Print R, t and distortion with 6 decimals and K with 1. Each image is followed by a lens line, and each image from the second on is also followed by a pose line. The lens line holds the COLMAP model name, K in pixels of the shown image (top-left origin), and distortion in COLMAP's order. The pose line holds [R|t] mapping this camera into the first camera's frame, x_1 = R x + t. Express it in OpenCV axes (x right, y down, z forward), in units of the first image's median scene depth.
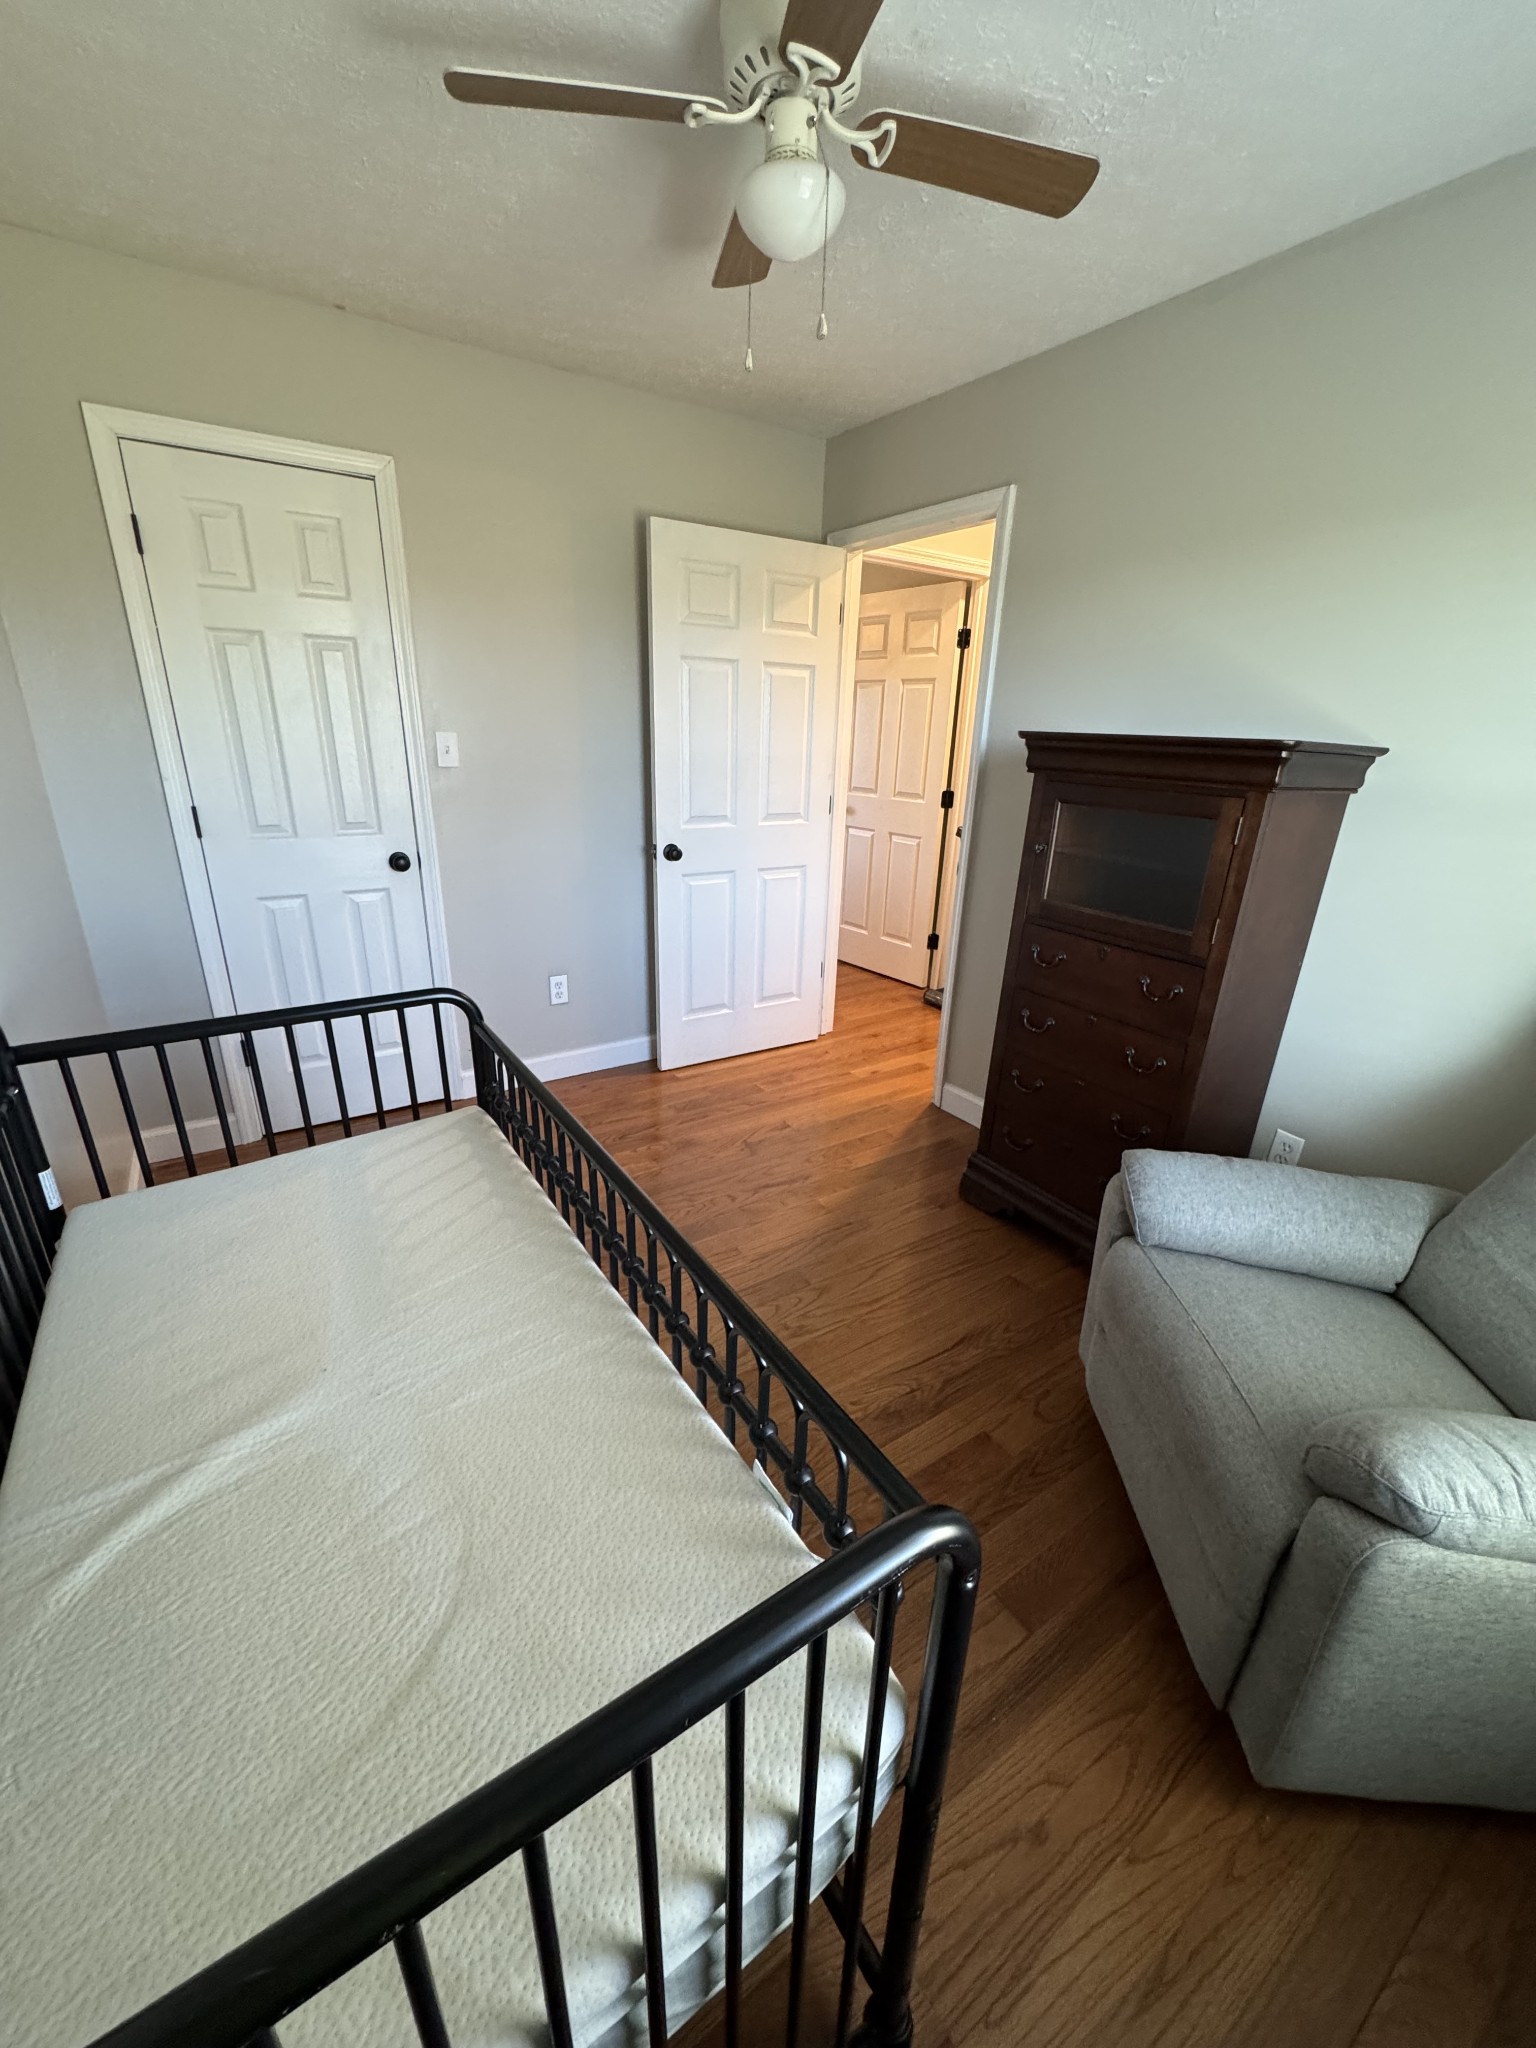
lens RADIAL K [[811.3, 0, 764.2], [0, 811.3, 1025.1], [0, 0, 1]] dist [-0.002740, 0.000401]
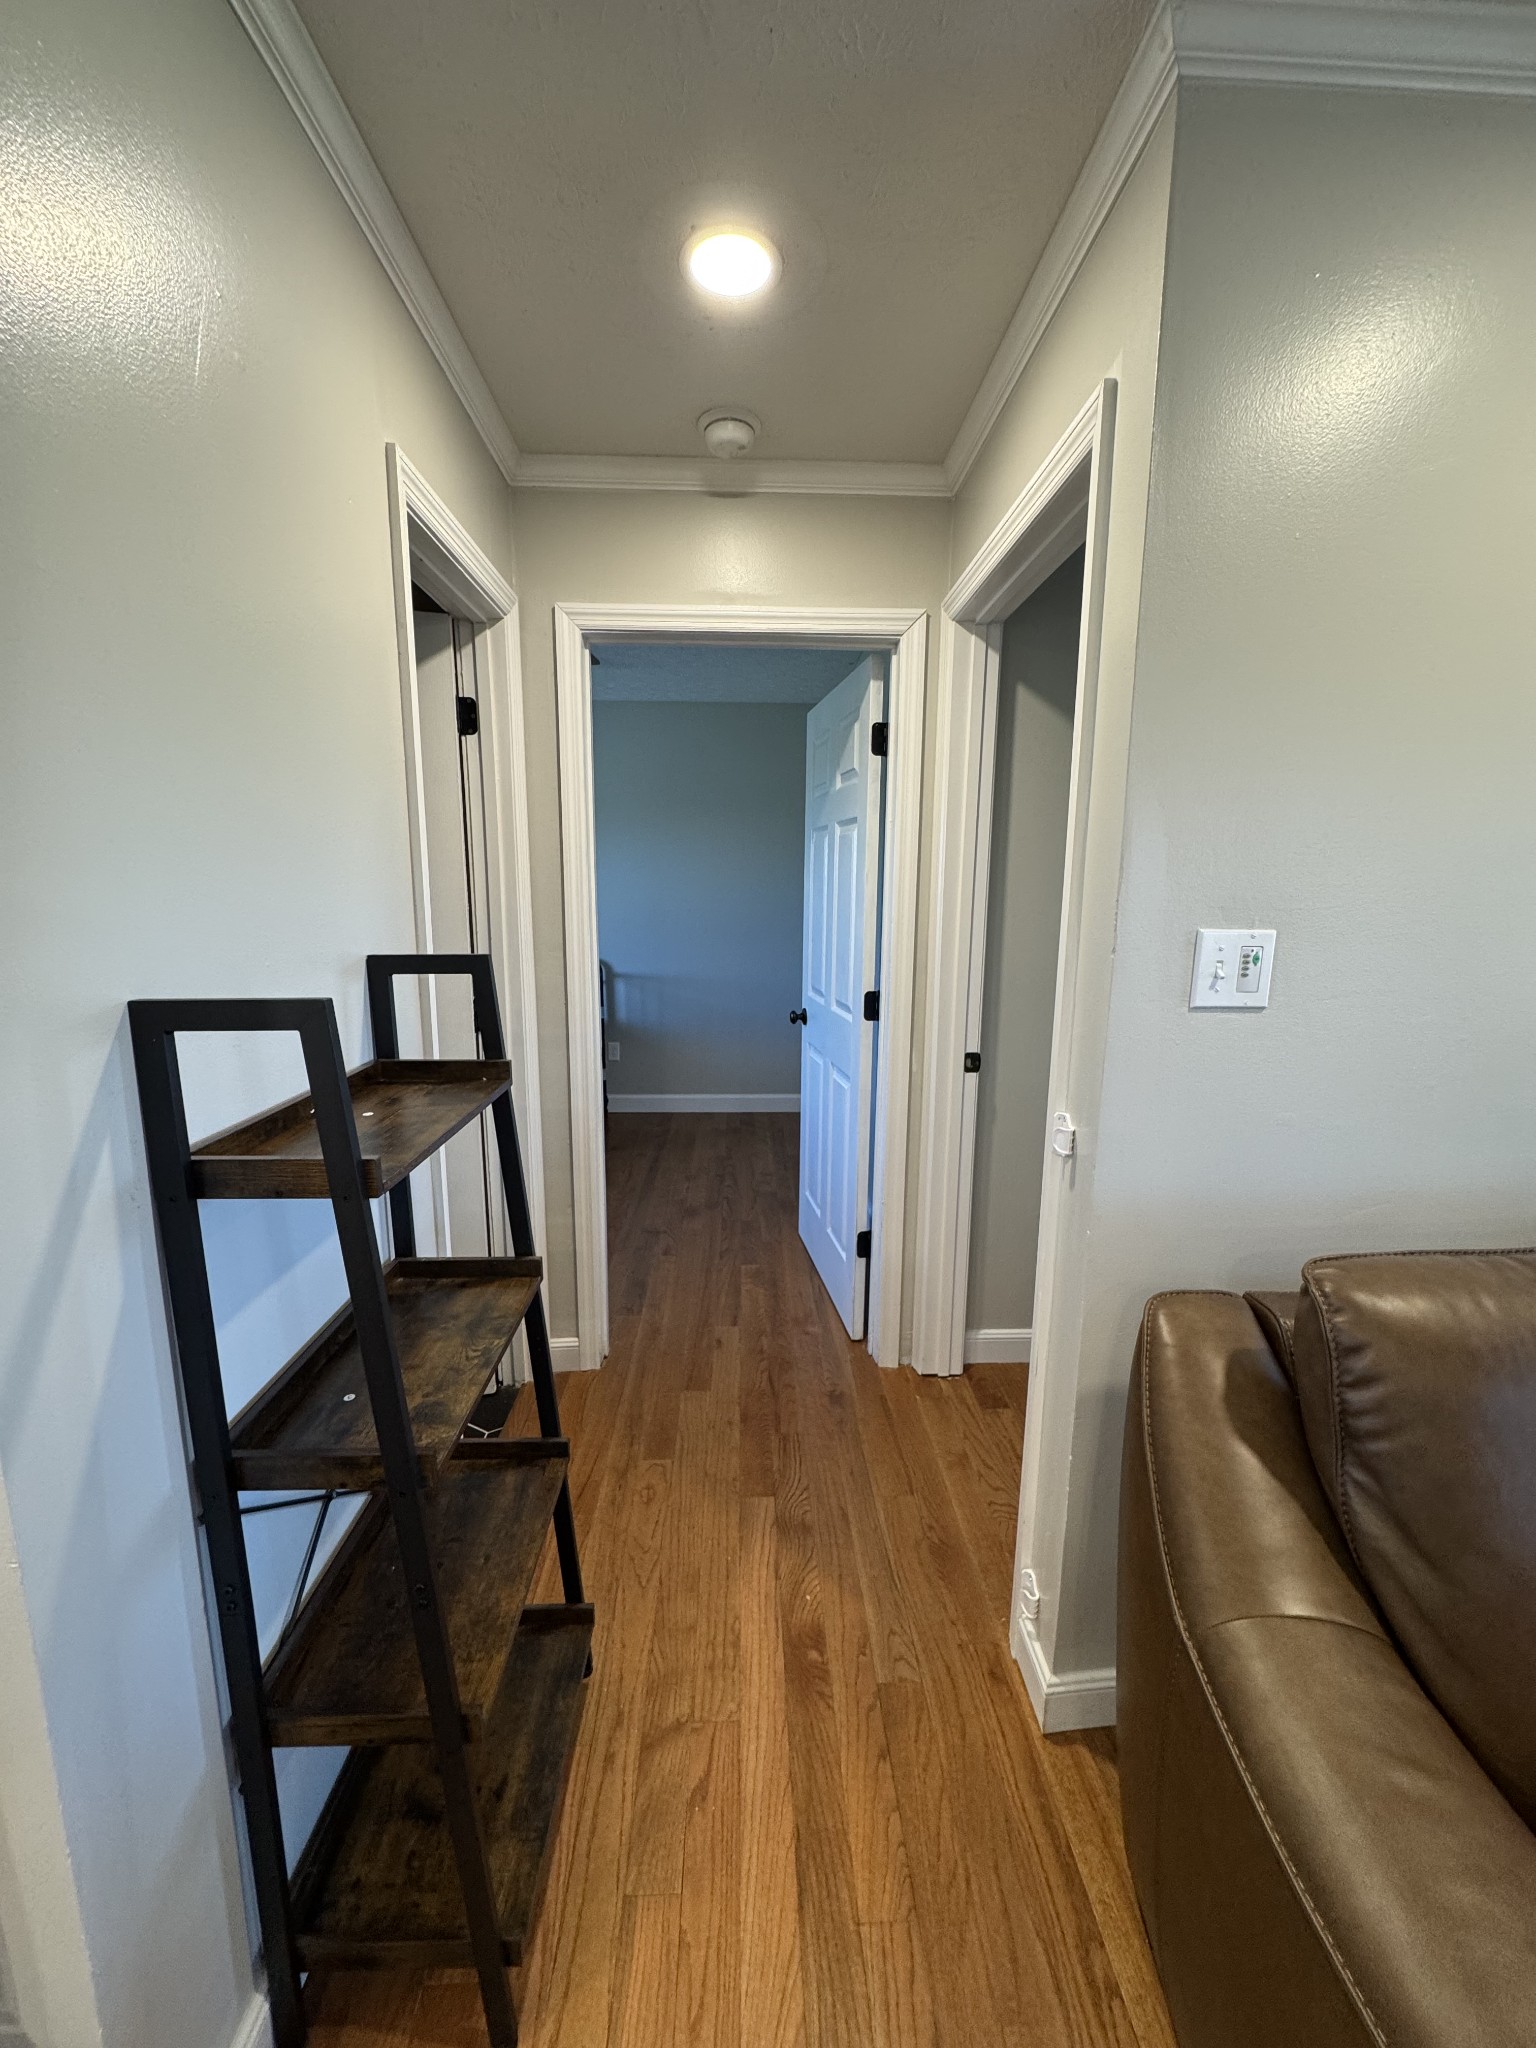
lens RADIAL K [[811.3, 0, 765.2], [0, 811.3, 1020.0], [0, 0, 1]] dist [-0.002740, 0.000401]
pose [[-0.526499, 0.109752, -0.843062, 0.822537], [-0.321927, 0.892055, 0.317176, -0.526170], [0.786868, 0.438397, -0.434334, 1.426066]]
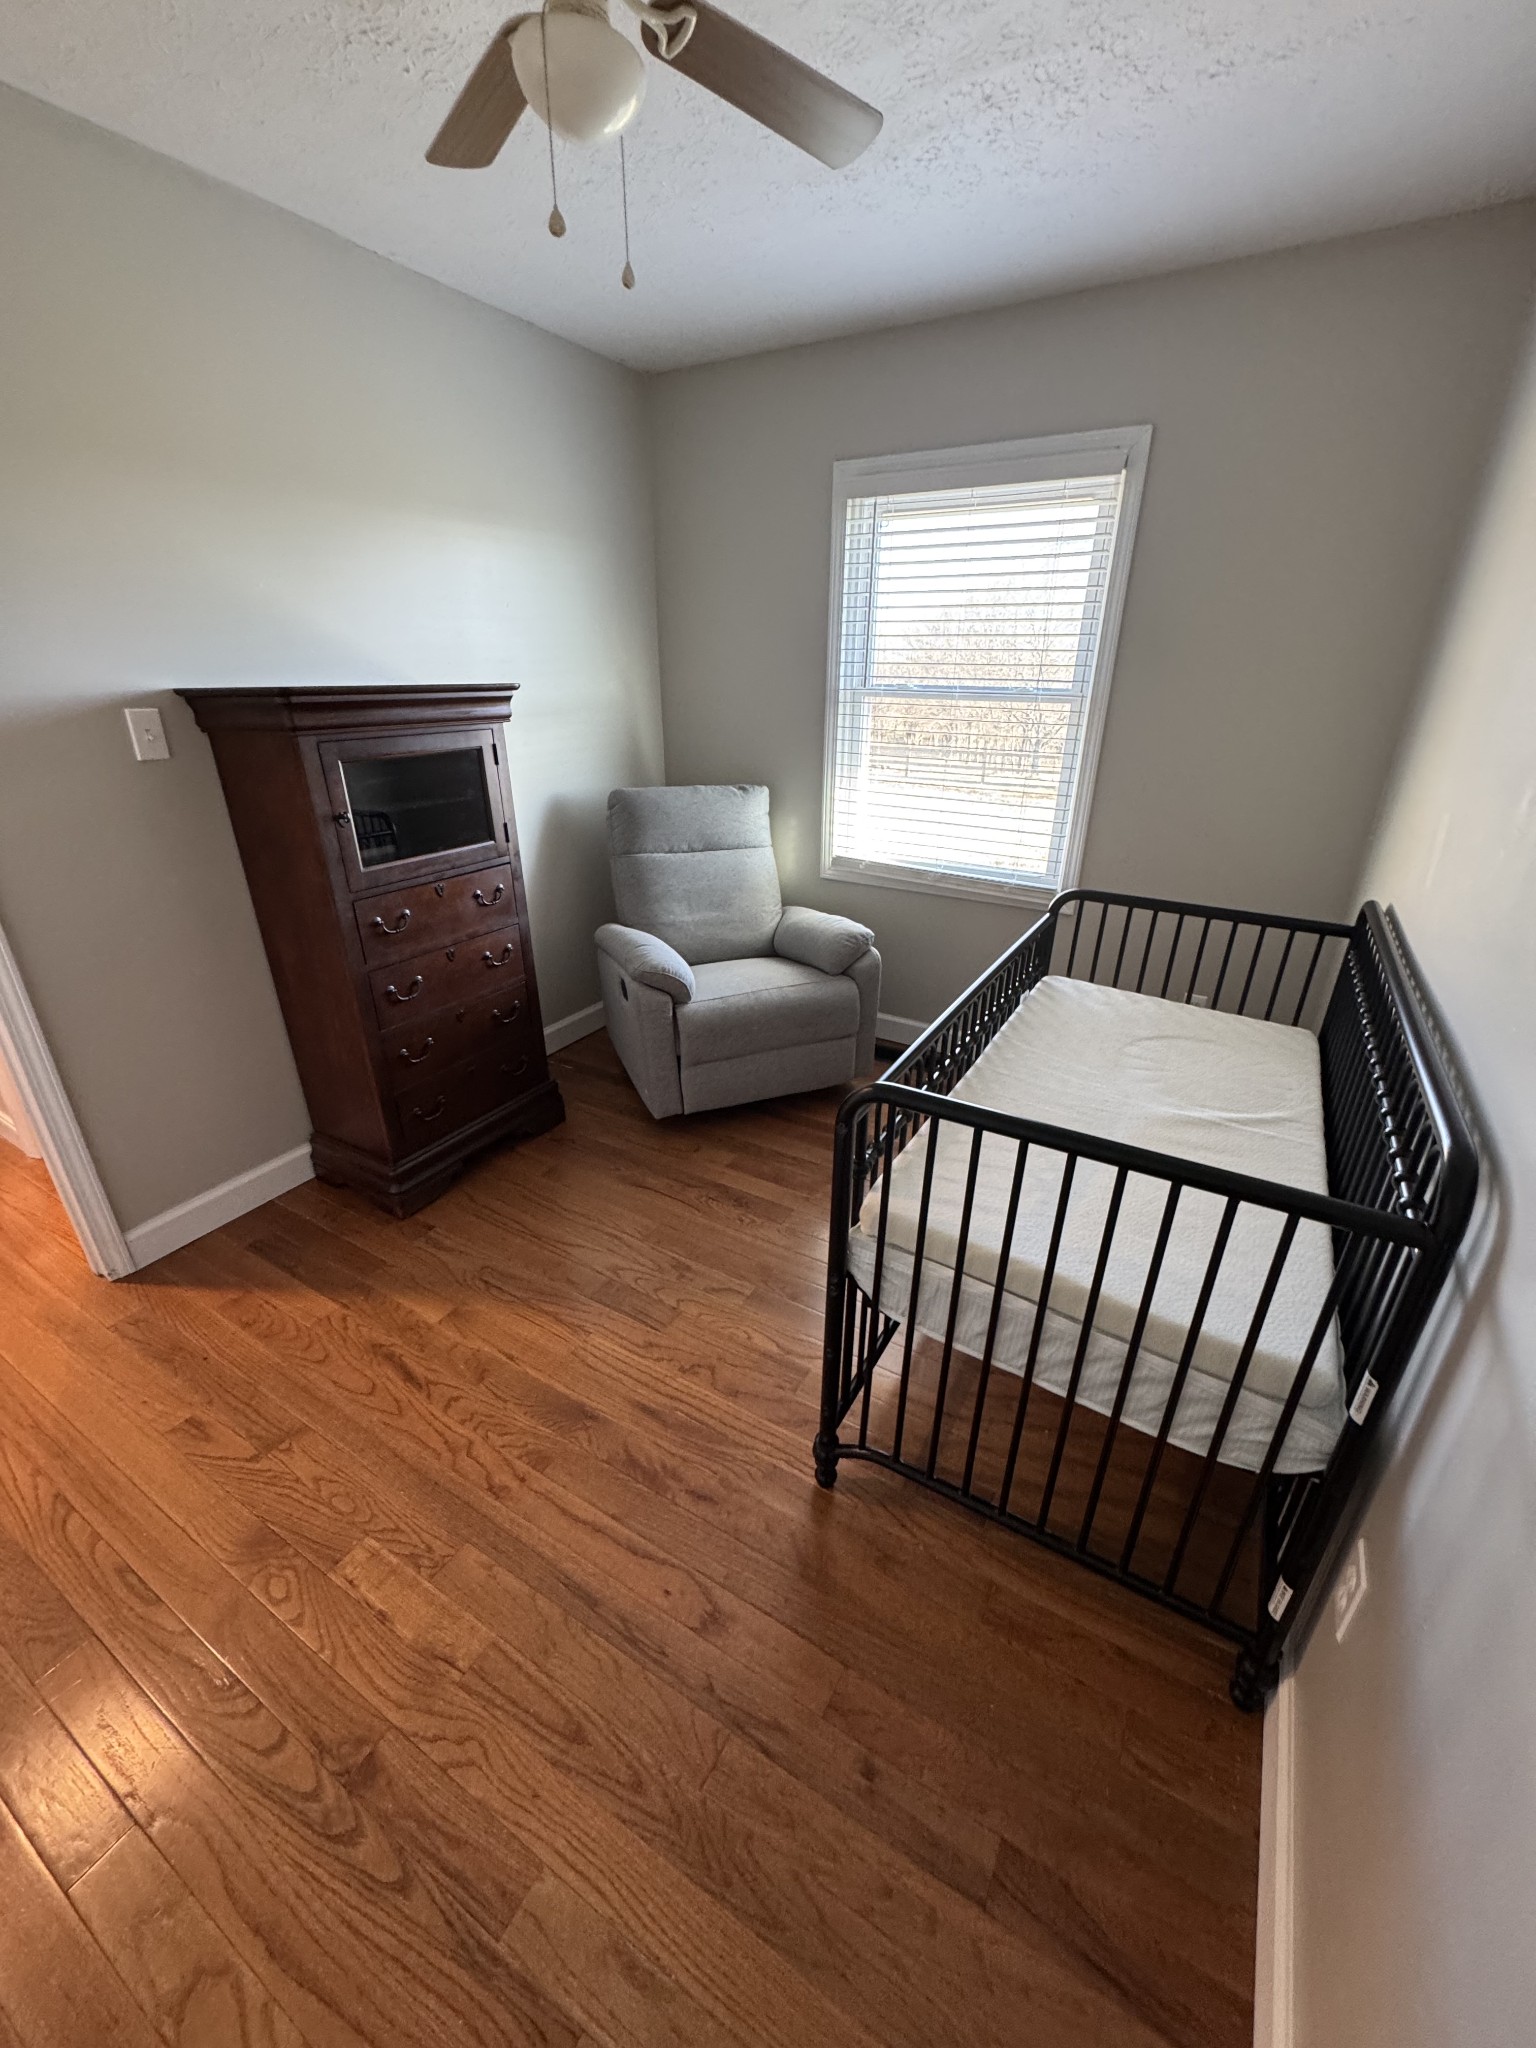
lens RADIAL K [[811.3, 0, 768.9], [0, 811.3, 1029.3], [0, 0, 1]] dist [-0.002740, 0.000401]
pose [[-0.437456, -0.395078, 0.807803, -0.492334], [0.297178, 0.784329, 0.544530, -0.274645], [-0.848715, 0.478269, -0.225701, 0.652665]]
